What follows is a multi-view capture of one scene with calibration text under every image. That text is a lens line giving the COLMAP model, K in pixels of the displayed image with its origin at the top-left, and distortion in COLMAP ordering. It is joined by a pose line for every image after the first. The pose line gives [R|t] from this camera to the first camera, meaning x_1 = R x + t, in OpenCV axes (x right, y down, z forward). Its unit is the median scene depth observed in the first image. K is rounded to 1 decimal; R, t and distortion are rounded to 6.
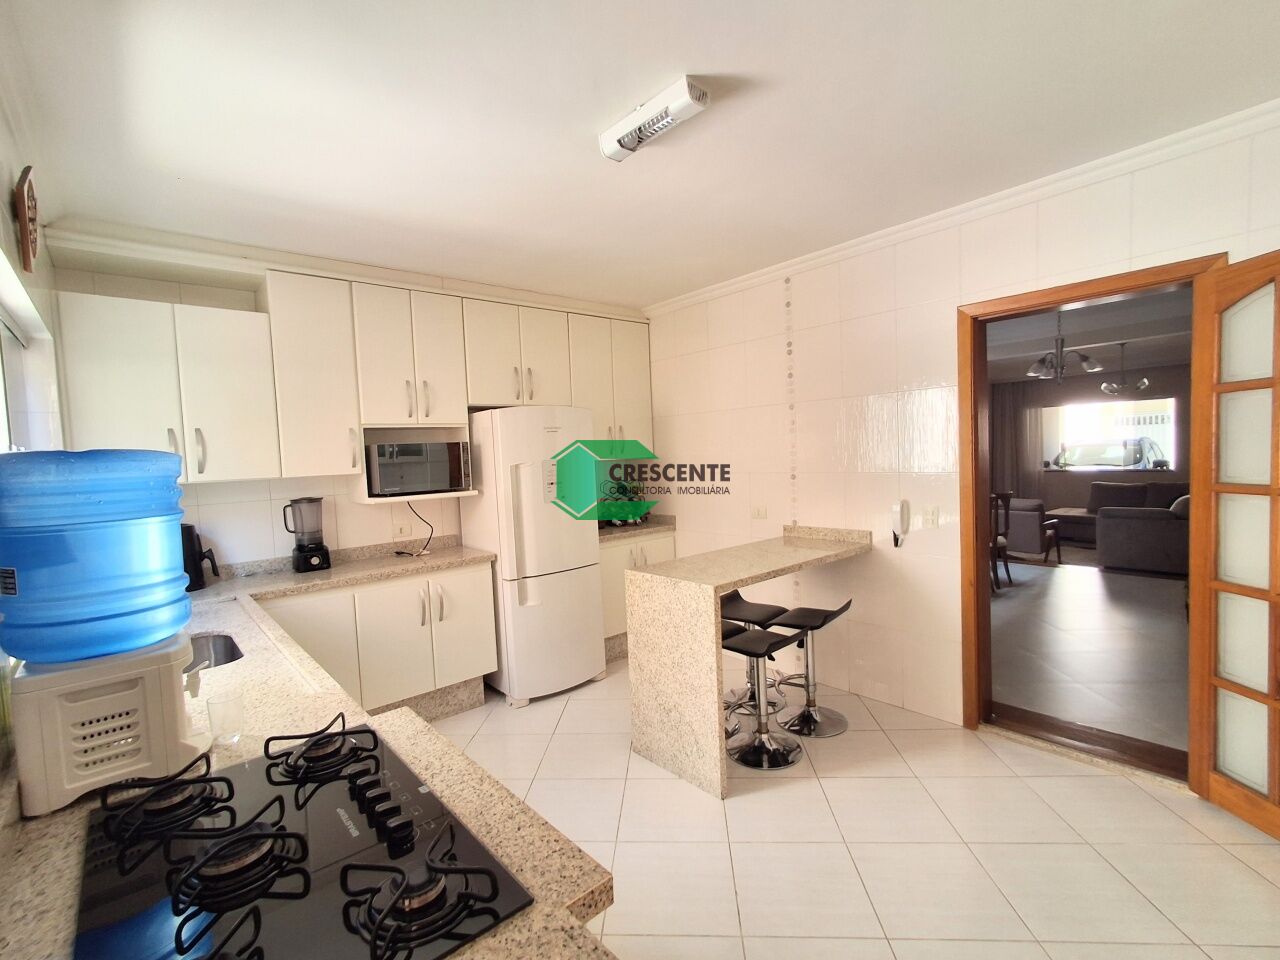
lens RADIAL K [[581.1, 0, 635.4], [0, 581.1, 483.6], [0, 0, 1]] dist [0.002777, 0.000712]
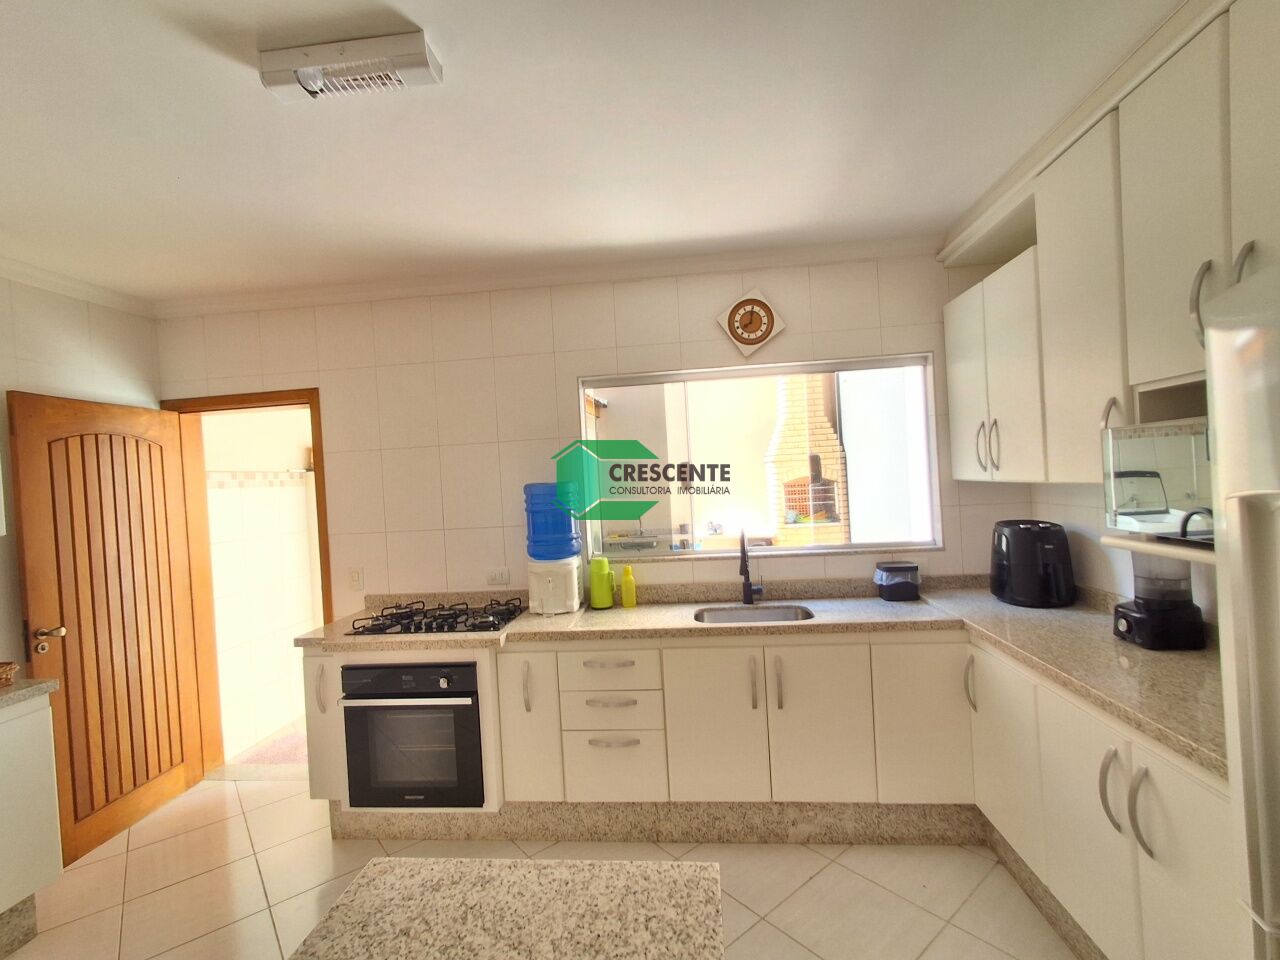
lens RADIAL K [[581.1, 0, 631.0], [0, 581.1, 483.1], [0, 0, 1]] dist [0.002777, 0.000712]
pose [[-0.726254, 0.090375, -0.681460, 0.189810], [0.051584, 0.995690, 0.077074, -0.077936], [0.685488, 0.020823, -0.727786, 1.049101]]
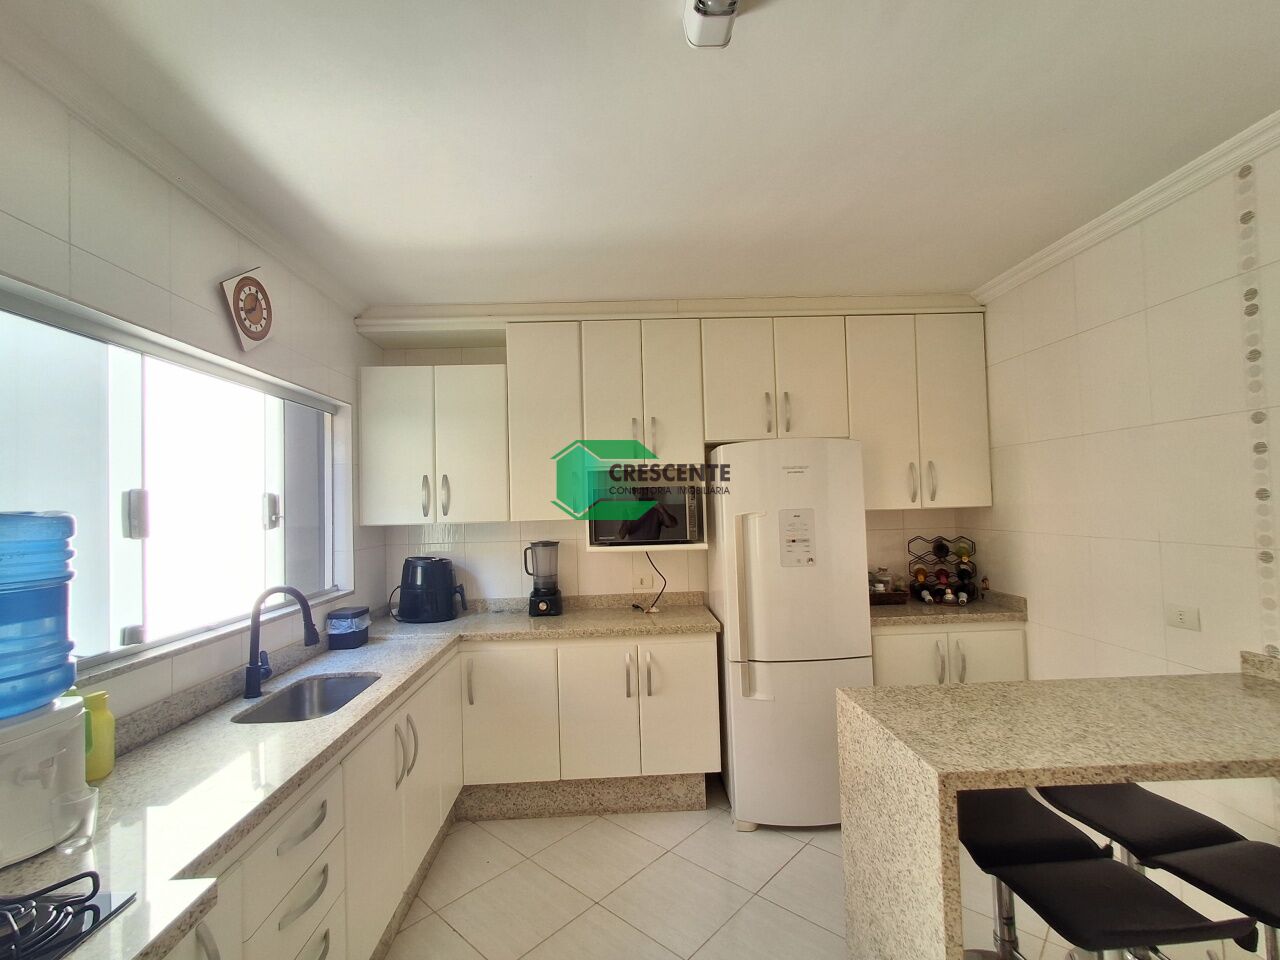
lens RADIAL K [[581.1, 0, 634.6], [0, 581.1, 485.9], [0, 0, 1]] dist [0.002777, 0.000712]
pose [[0.780925, 0.002666, -0.624619, 0.181435], [-0.038599, 0.998286, -0.043997, -0.032946], [0.623431, 0.058468, 0.779689, 0.306185]]
